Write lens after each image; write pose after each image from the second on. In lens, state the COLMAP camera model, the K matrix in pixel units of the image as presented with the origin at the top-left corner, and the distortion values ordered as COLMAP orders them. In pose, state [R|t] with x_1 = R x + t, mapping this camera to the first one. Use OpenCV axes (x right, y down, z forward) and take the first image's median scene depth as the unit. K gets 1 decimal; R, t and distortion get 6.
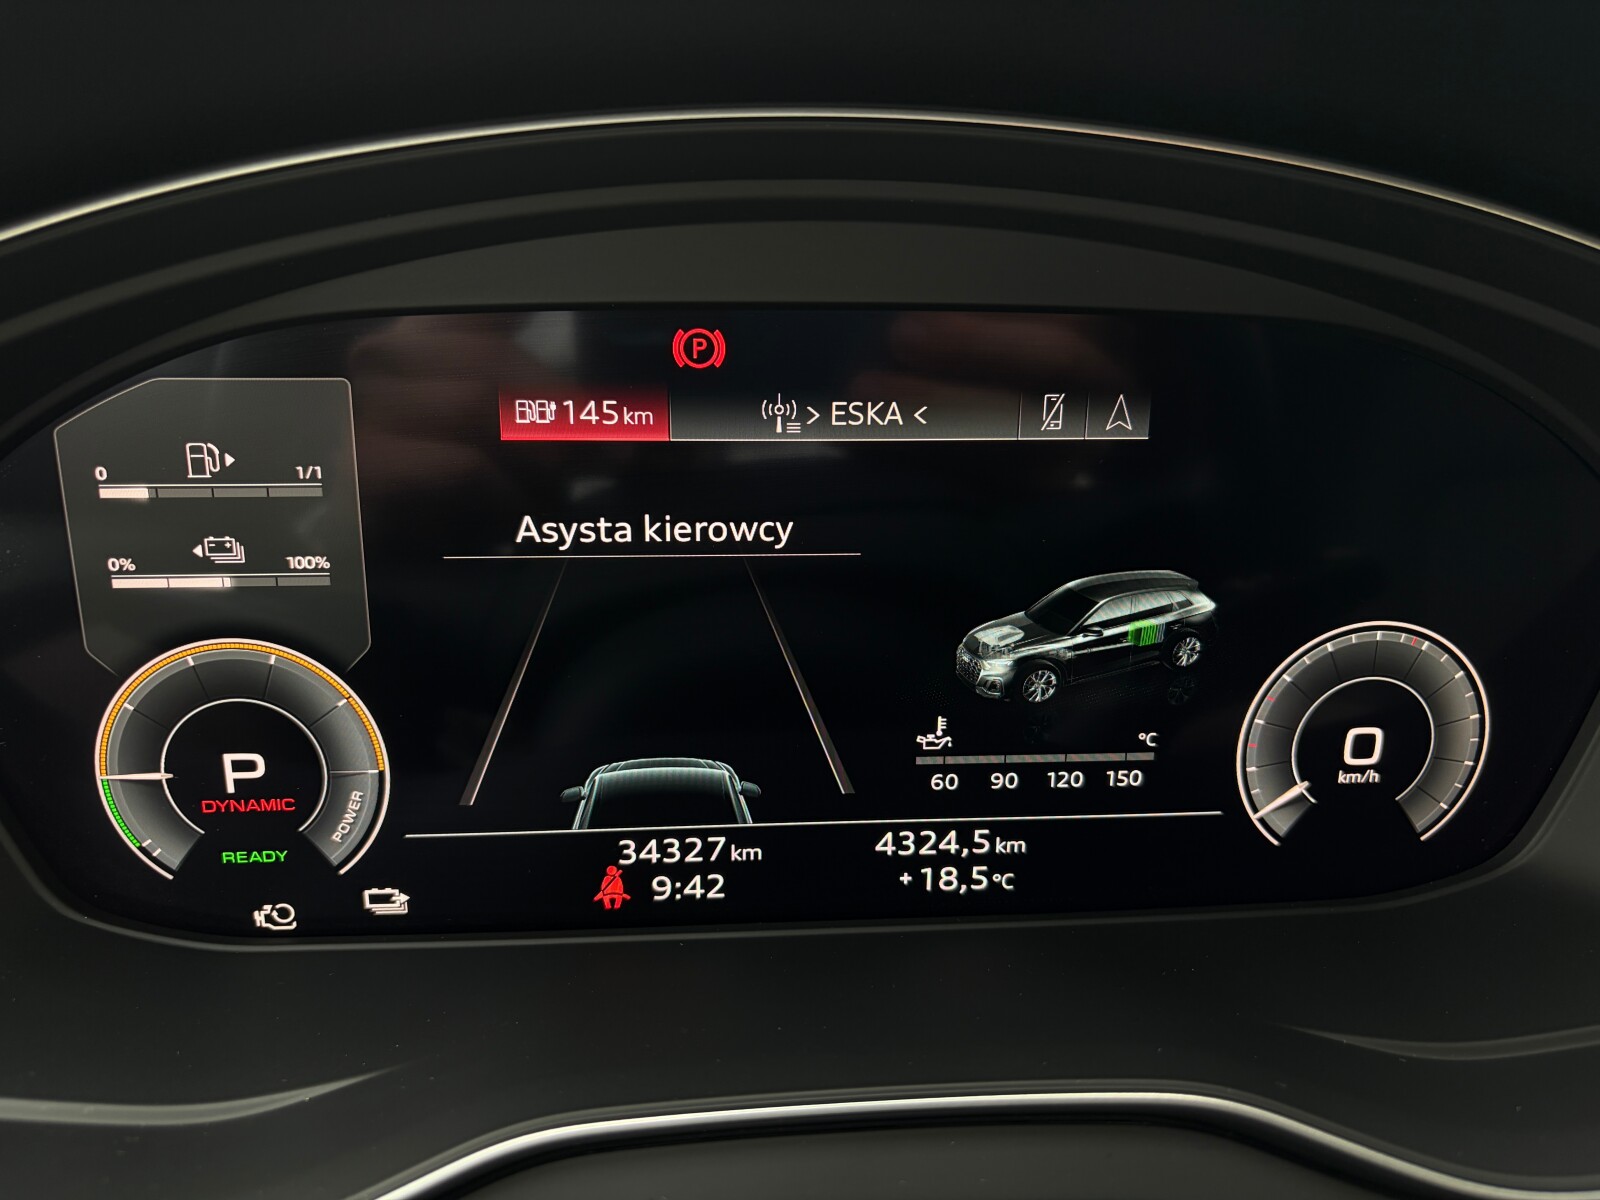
lens RADIAL K [[1262.9, 0, 795.5], [0, 1262.9, 608.0], [0, 0, 1]] dist [-0.005382, 0.006596]
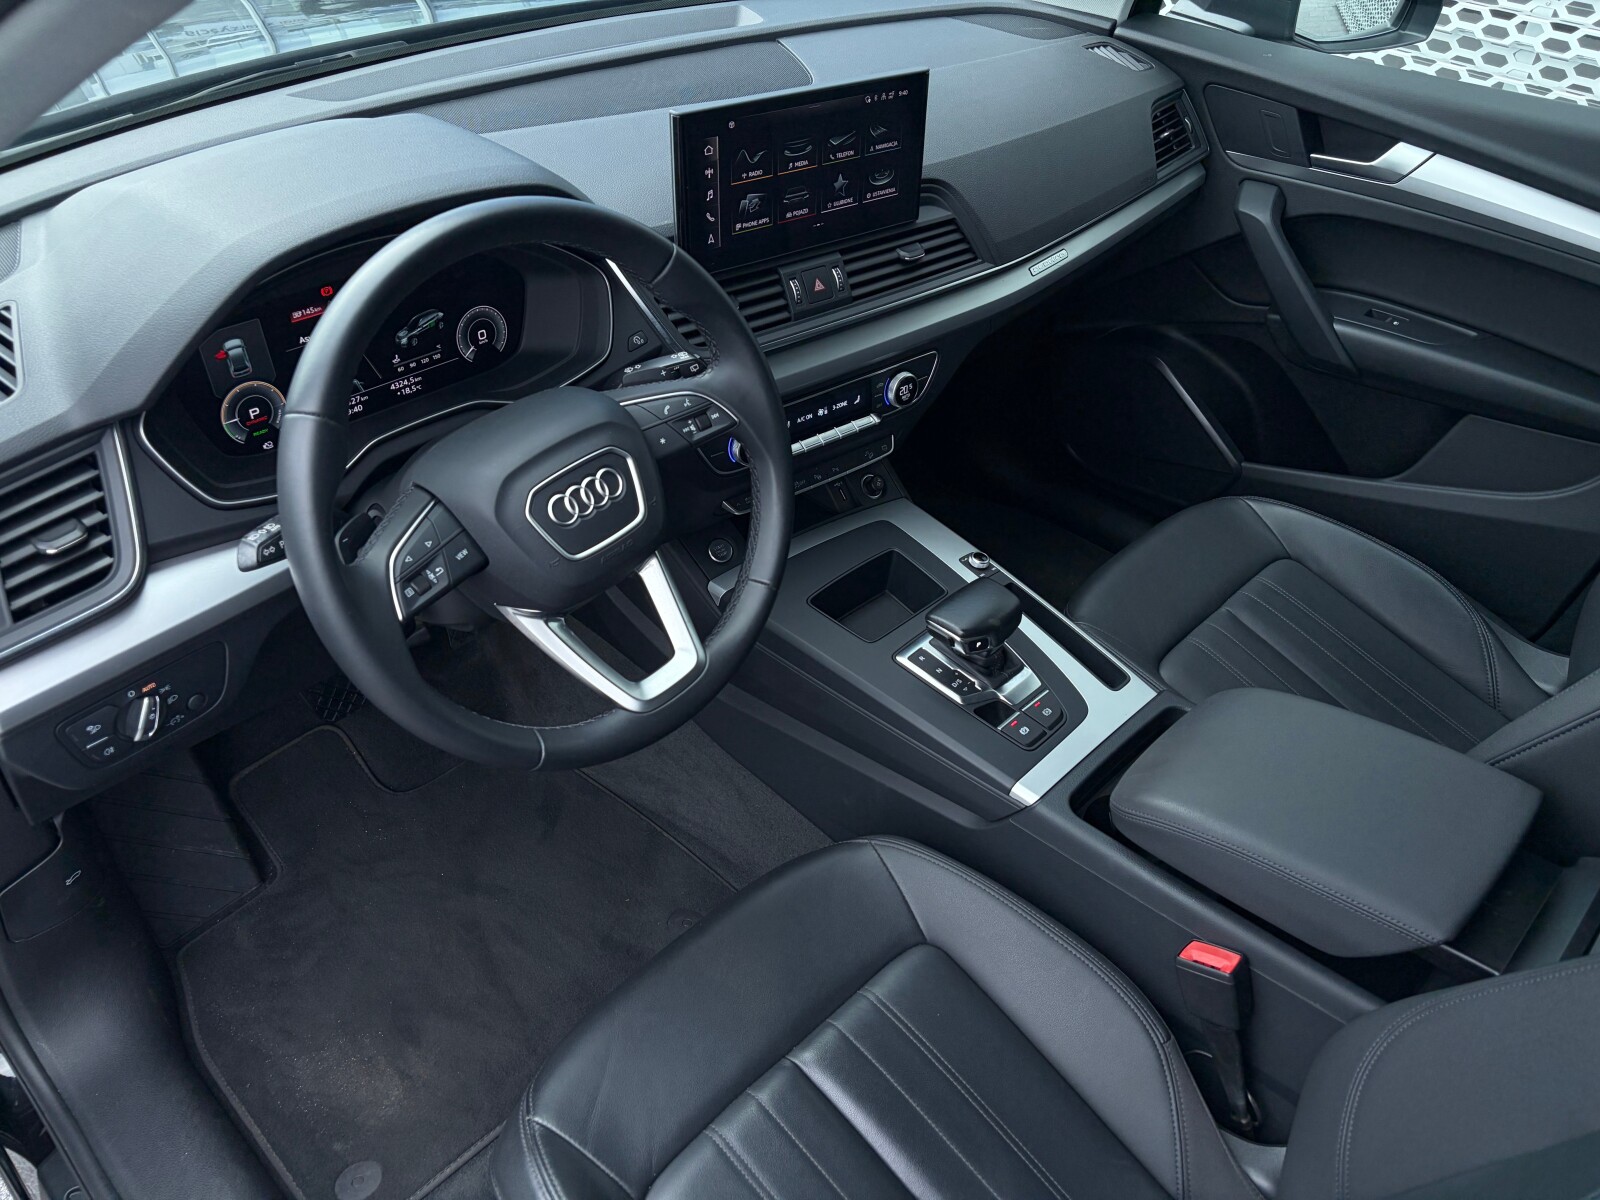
lens RADIAL K [[1220.3, 0, 793.1], [0, 1220.3, 602.8], [0, 0, 1]] dist [0.021527, 0.004070]
pose [[0.758804, -0.395476, 0.517509, -1.418921], [0.212388, 0.901366, 0.377400, -0.463788], [-0.615717, -0.176460, 0.767955, -3.379619]]
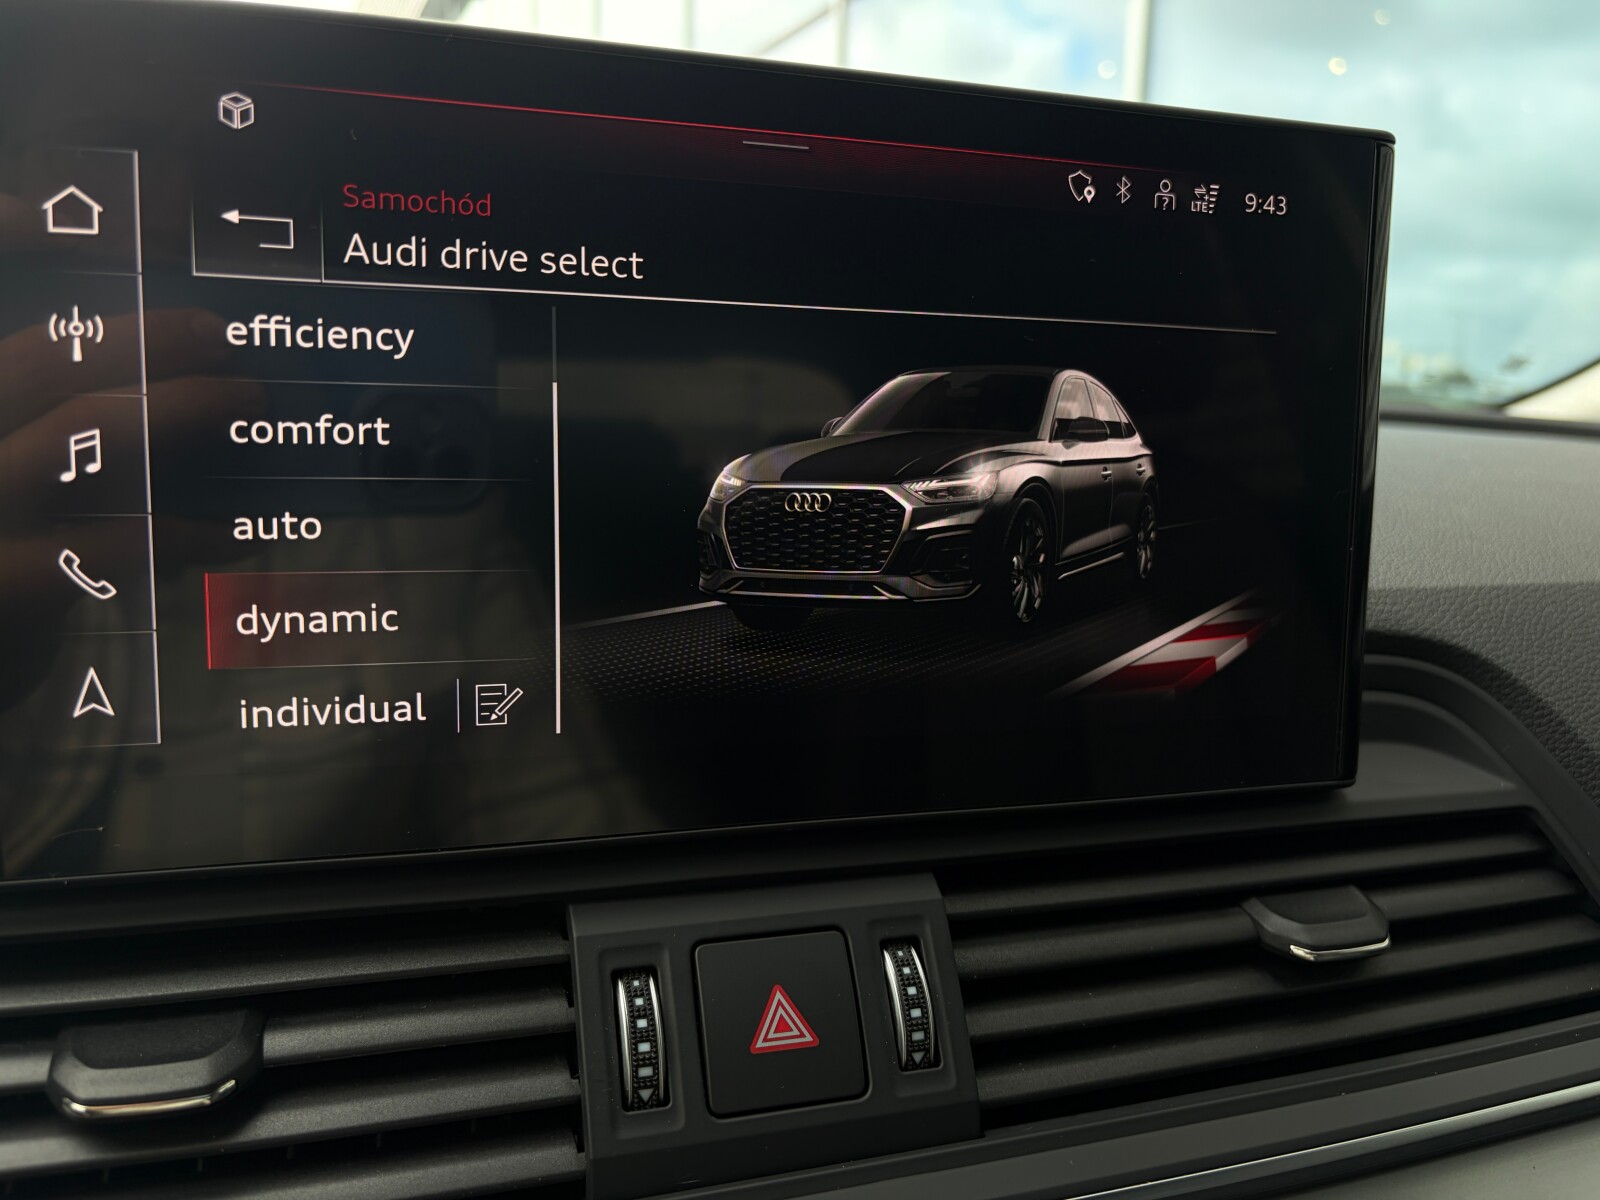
lens RADIAL K [[1243.8, 0, 791.7], [0, 1243.8, 609.7], [0, 0, 1]] dist [-0.005806, 0.004762]
pose [[0.936786, -0.054862, 0.345576, 1.500277], [0.125481, 0.974613, -0.185429, 0.149889], [-0.326630, 0.217070, 0.919888, -0.289200]]
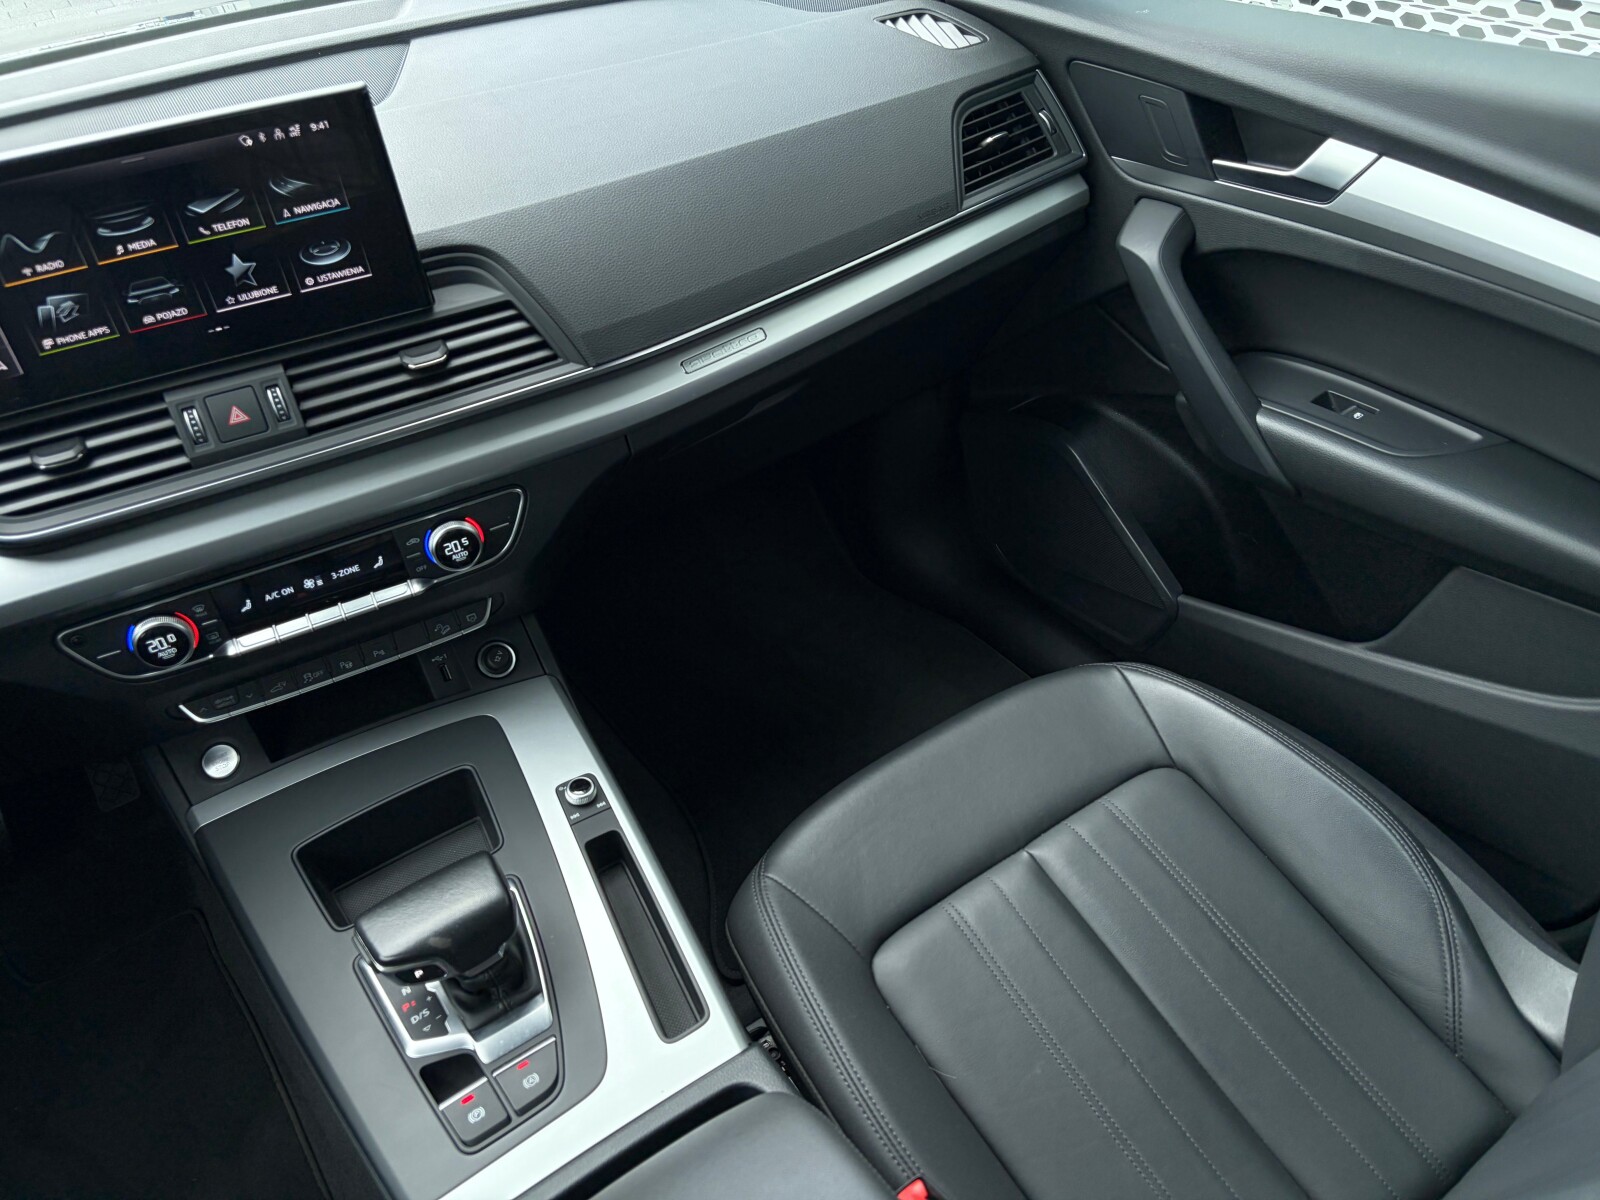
lens RADIAL K [[1196.6, 0, 807.3], [0, 1196.6, 603.3], [0, 0, 1]] dist [0.015922, -0.000406]
pose [[0.872590, -0.375645, 0.312214, 1.964419], [0.268214, 0.902690, 0.336470, 0.055558], [-0.408225, -0.209860, 0.888432, -3.092735]]
